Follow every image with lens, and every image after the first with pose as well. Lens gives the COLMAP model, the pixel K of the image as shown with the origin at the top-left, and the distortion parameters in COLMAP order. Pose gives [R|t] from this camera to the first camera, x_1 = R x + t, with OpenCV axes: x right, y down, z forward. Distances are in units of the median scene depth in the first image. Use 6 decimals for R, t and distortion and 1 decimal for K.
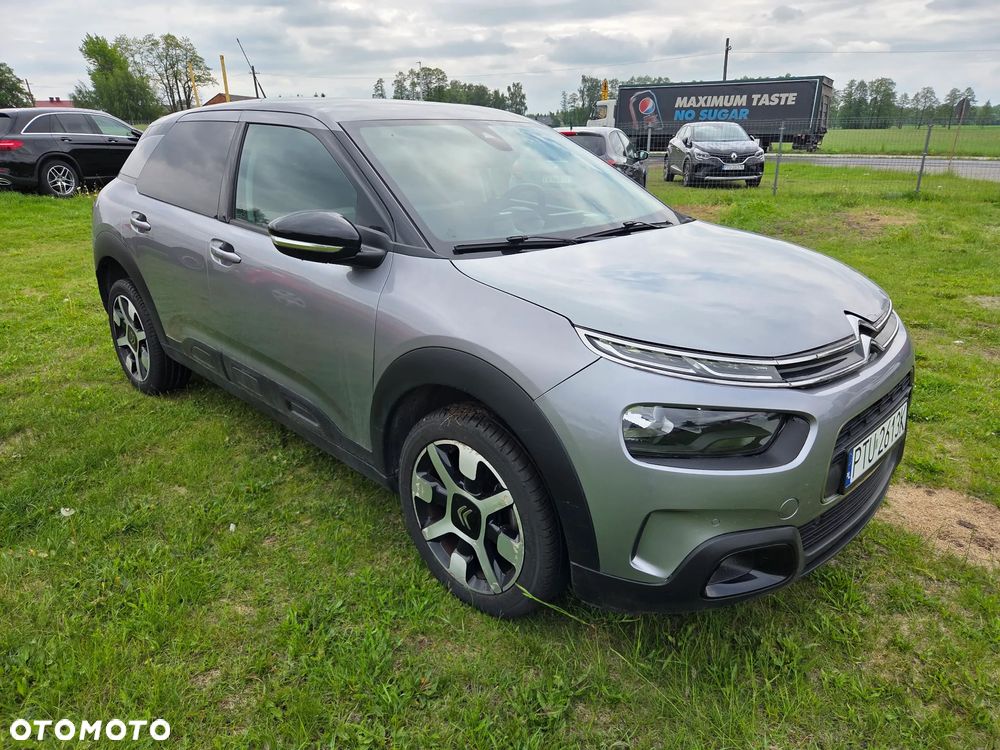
lens RADIAL K [[672.4, 0, 492.7], [0, 672.4, 373.1], [0, 0, 1]] dist [0.065165, -0.051566]
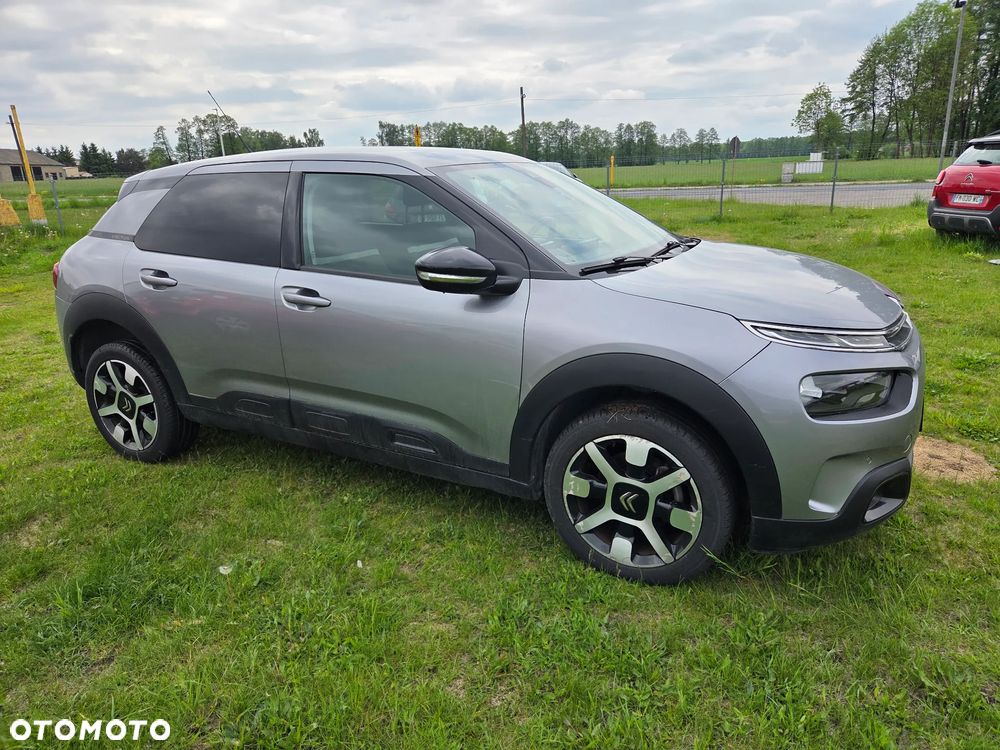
lens RADIAL K [[672.6, 0, 500.0], [0, 672.6, 375.0], [0, 0, 1]] dist [0.062104, -0.047003]
pose [[0.958395, -0.113275, 0.262009, -0.511712], [0.127414, 0.991138, -0.037566, 0.015896], [-0.255432, 0.069387, 0.964334, -0.054192]]
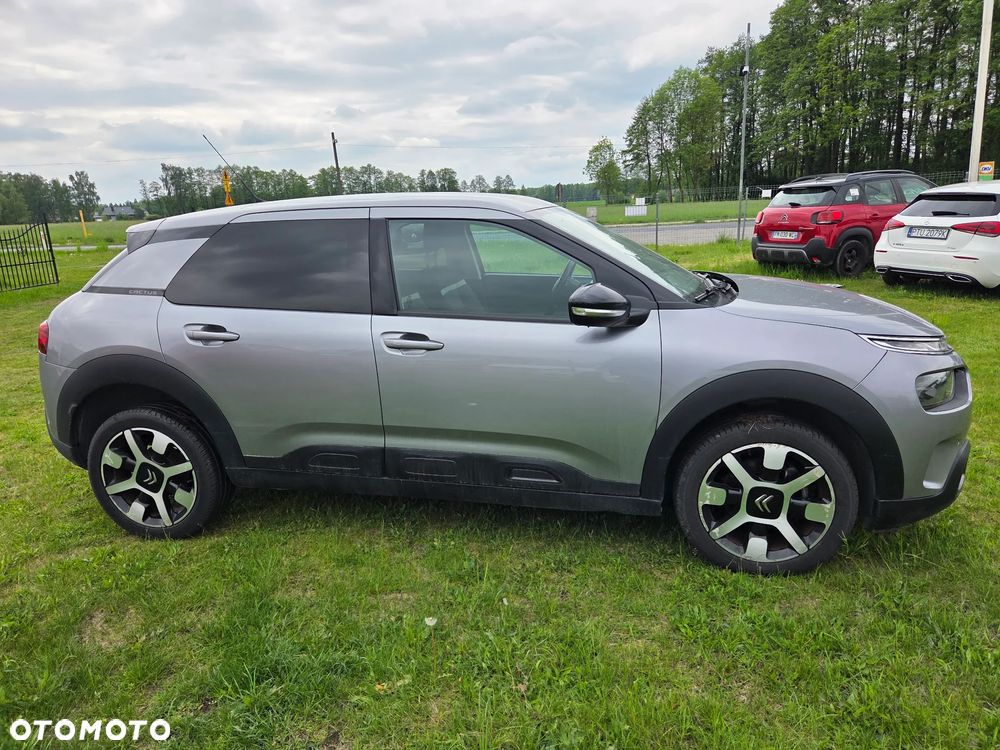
lens RADIAL K [[673.4, 0, 497.9], [0, 673.4, 378.3], [0, 0, 1]] dist [0.074167, -0.064726]
pose [[0.844104, -0.167141, 0.509463, -1.049735], [0.221006, 0.974160, -0.046578, -0.065144], [-0.488513, 0.151912, 0.859231, 0.109612]]
